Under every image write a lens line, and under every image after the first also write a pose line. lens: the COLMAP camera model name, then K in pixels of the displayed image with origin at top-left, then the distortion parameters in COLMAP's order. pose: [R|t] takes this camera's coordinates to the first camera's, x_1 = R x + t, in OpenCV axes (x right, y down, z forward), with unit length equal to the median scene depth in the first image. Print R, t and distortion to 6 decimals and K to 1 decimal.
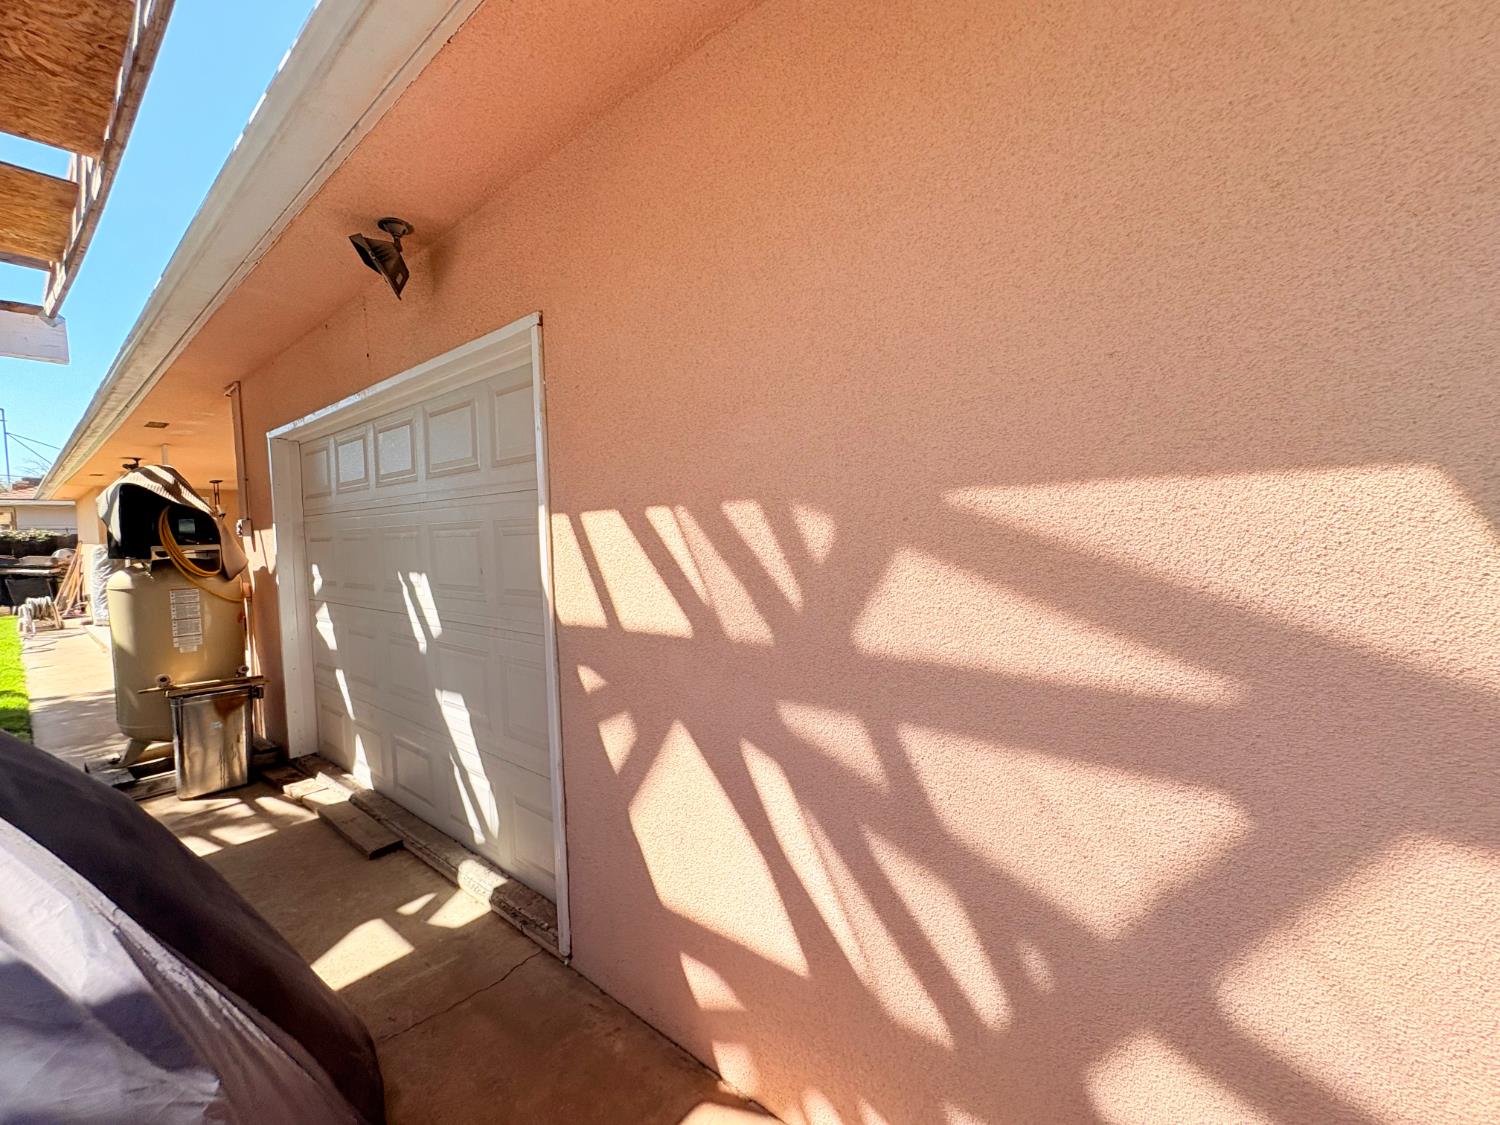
lens RADIAL K [[597.5, 0, 752.1], [0, 597.5, 561.4], [0, 0, 1]] dist [-0.000389, 0.000145]
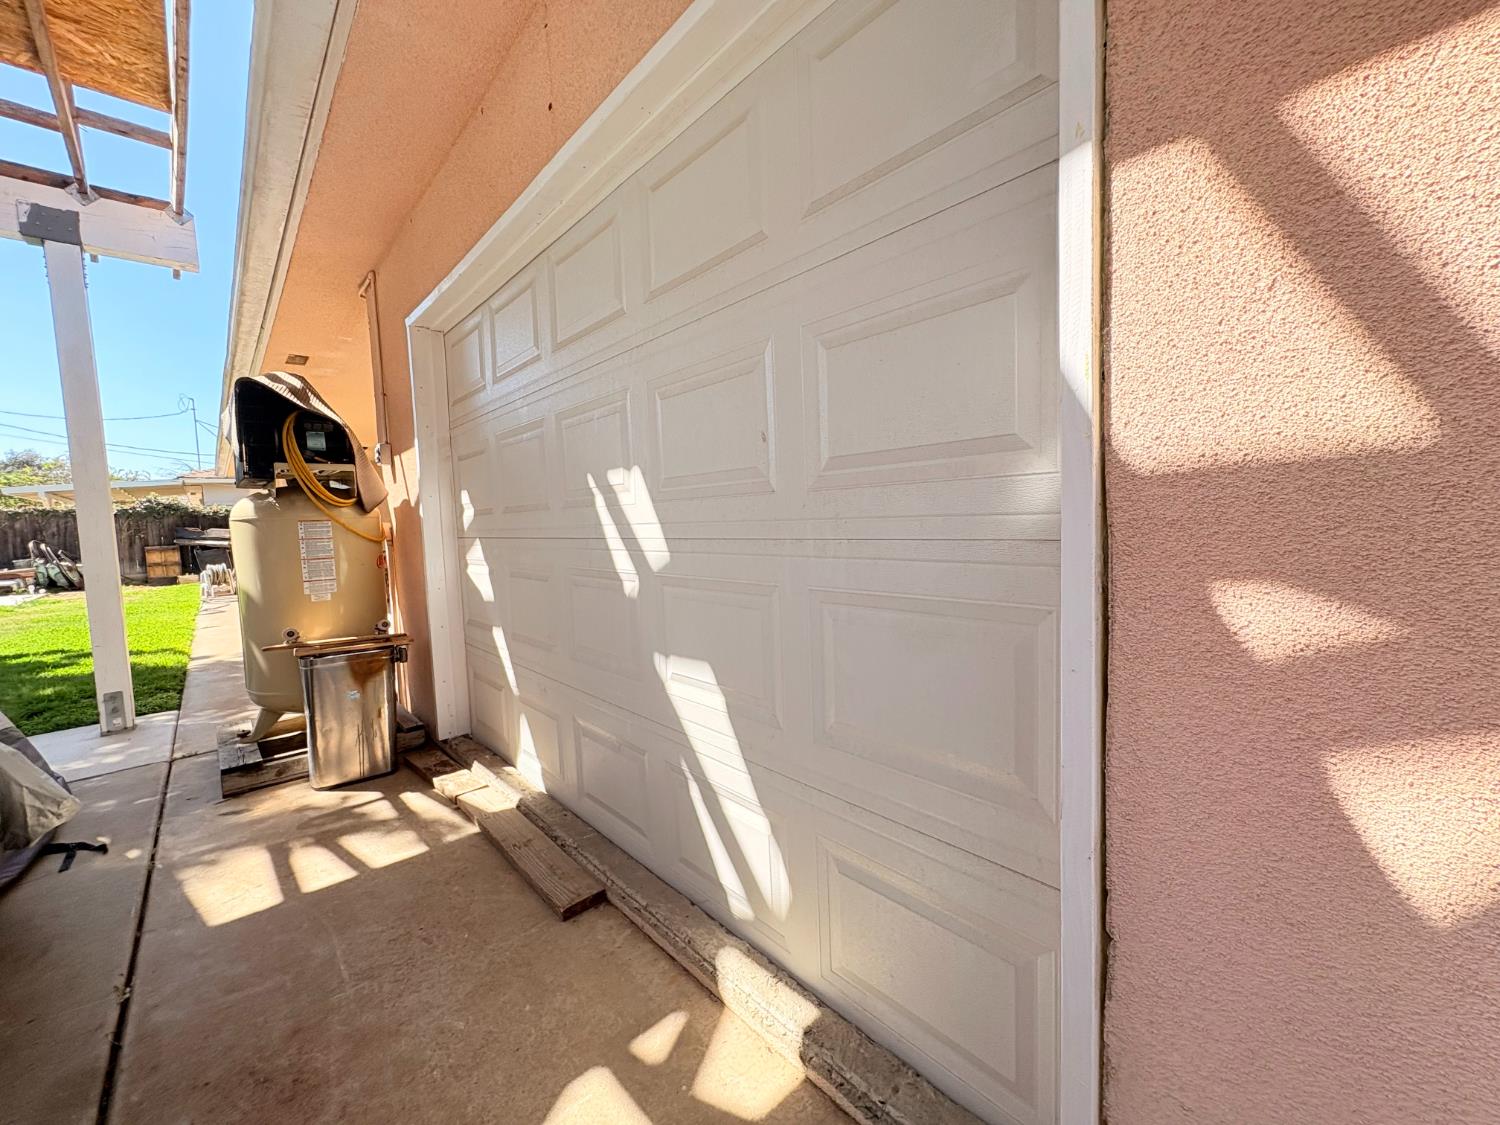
lens RADIAL K [[597.5, 0, 752.1], [0, 597.5, 561.4], [0, 0, 1]] dist [-0.000389, 0.000145]
pose [[0.987079, 0.004121, -0.160181, -0.263647], [0.000322, 0.999616, 0.027701, 0.080065], [0.160234, -0.027394, 0.986699, 0.323873]]
